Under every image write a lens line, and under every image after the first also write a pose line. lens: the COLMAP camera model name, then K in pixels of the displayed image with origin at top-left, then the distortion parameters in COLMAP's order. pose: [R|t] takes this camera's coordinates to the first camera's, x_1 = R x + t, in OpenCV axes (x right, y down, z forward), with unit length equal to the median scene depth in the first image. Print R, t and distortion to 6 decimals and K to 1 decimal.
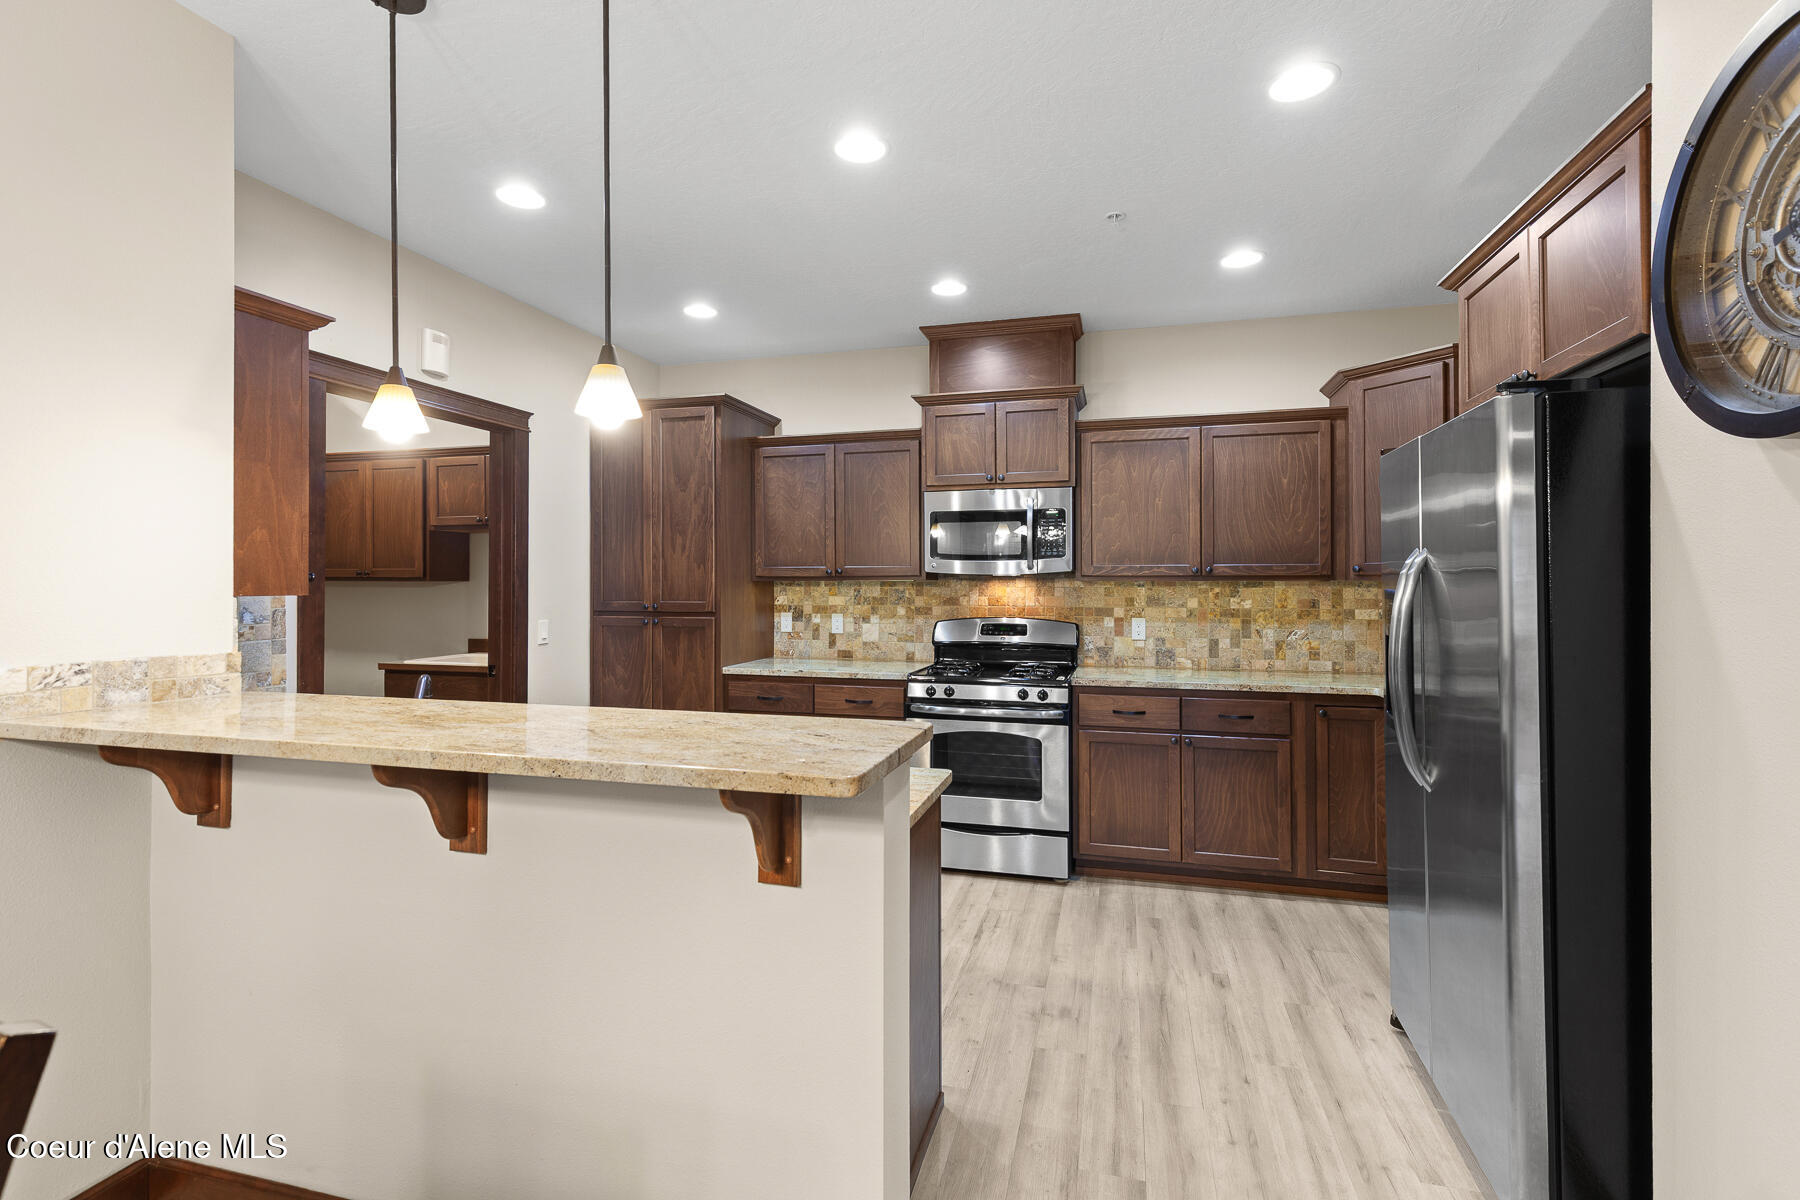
lens RADIAL K [[826.5, 0, 909.1], [0, 826.5, 581.8], [0, 0, 1]] dist [0.004040, 0.000610]
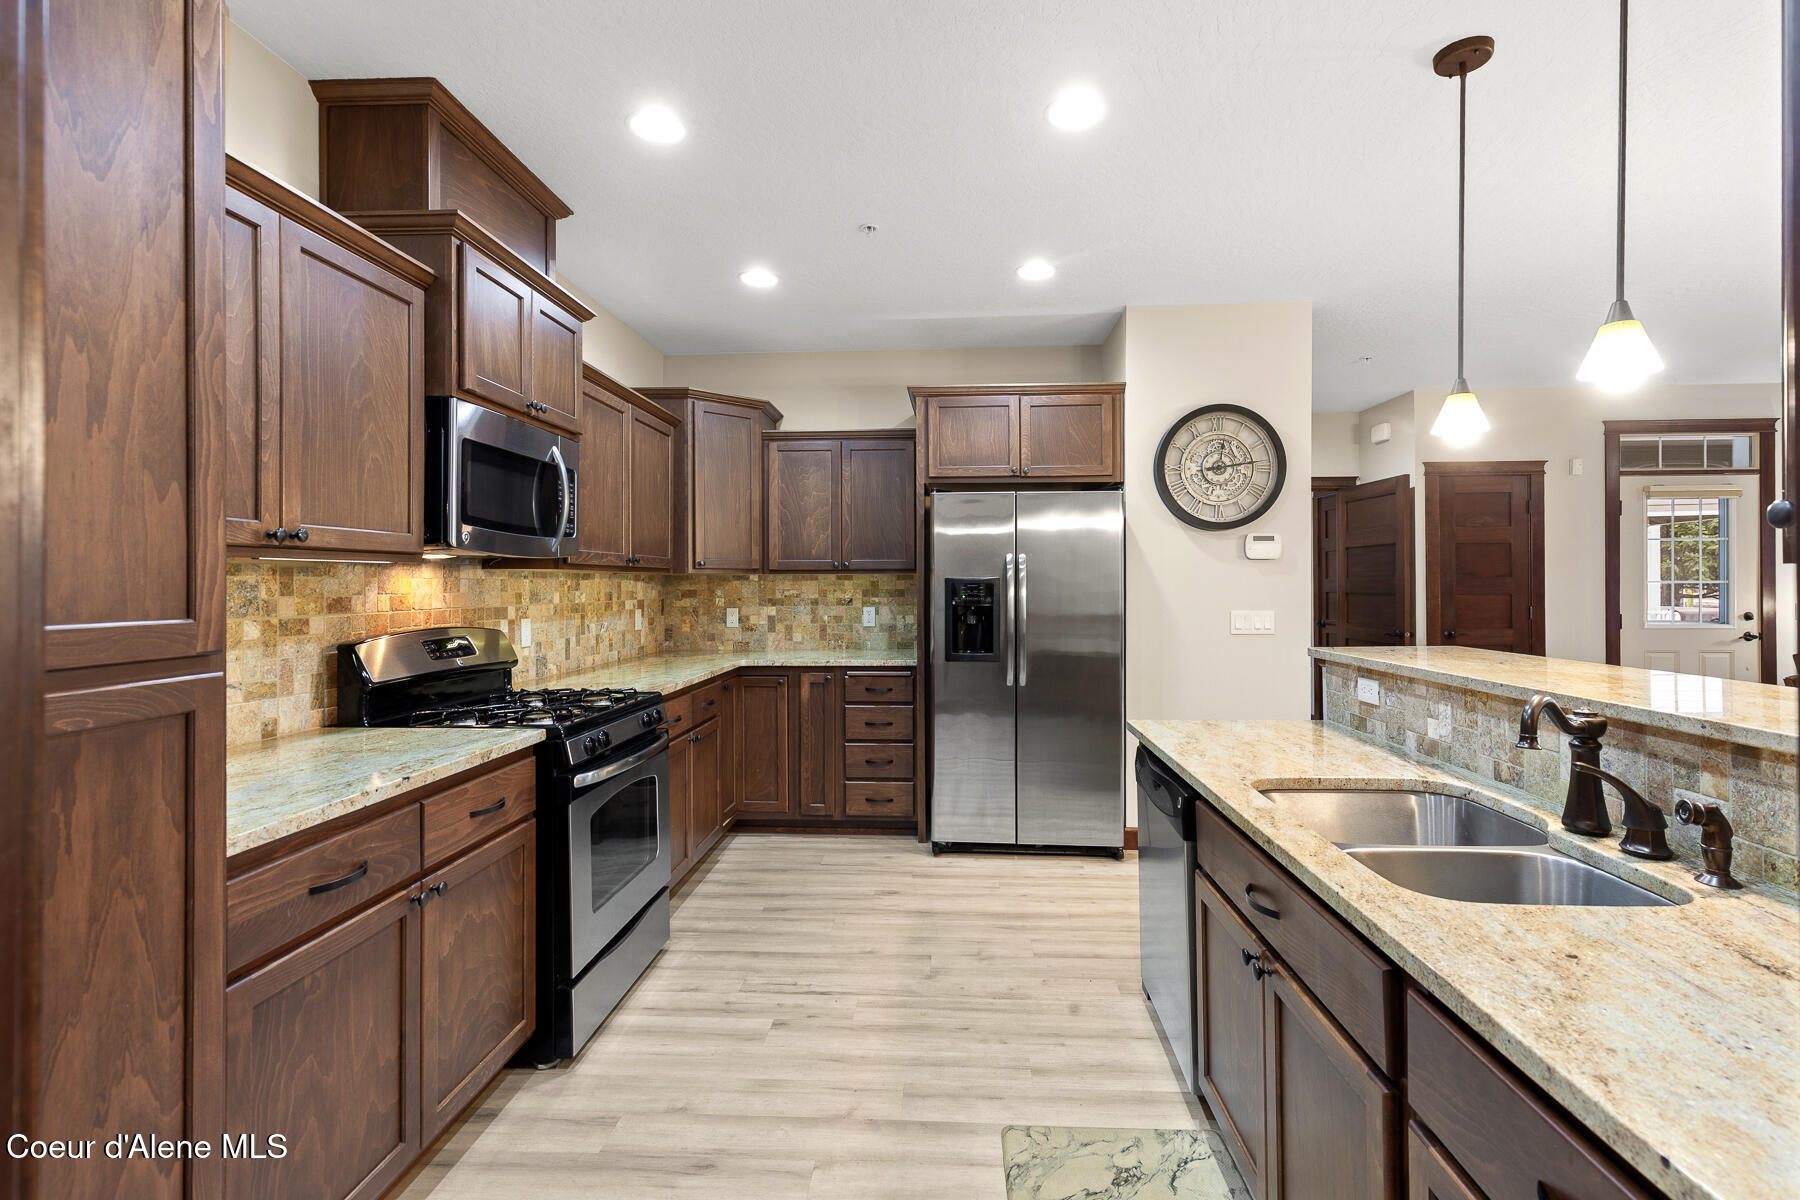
lens RADIAL K [[826.5, 0, 906.7], [0, 826.5, 585.8], [0, 0, 1]] dist [0.004040, 0.000610]
pose [[-0.204514, -0.000200, 0.978864, -0.553326], [0.004527, 0.999989, 0.001151, 0.013218], [-0.978853, 0.004667, -0.204511, 0.802428]]
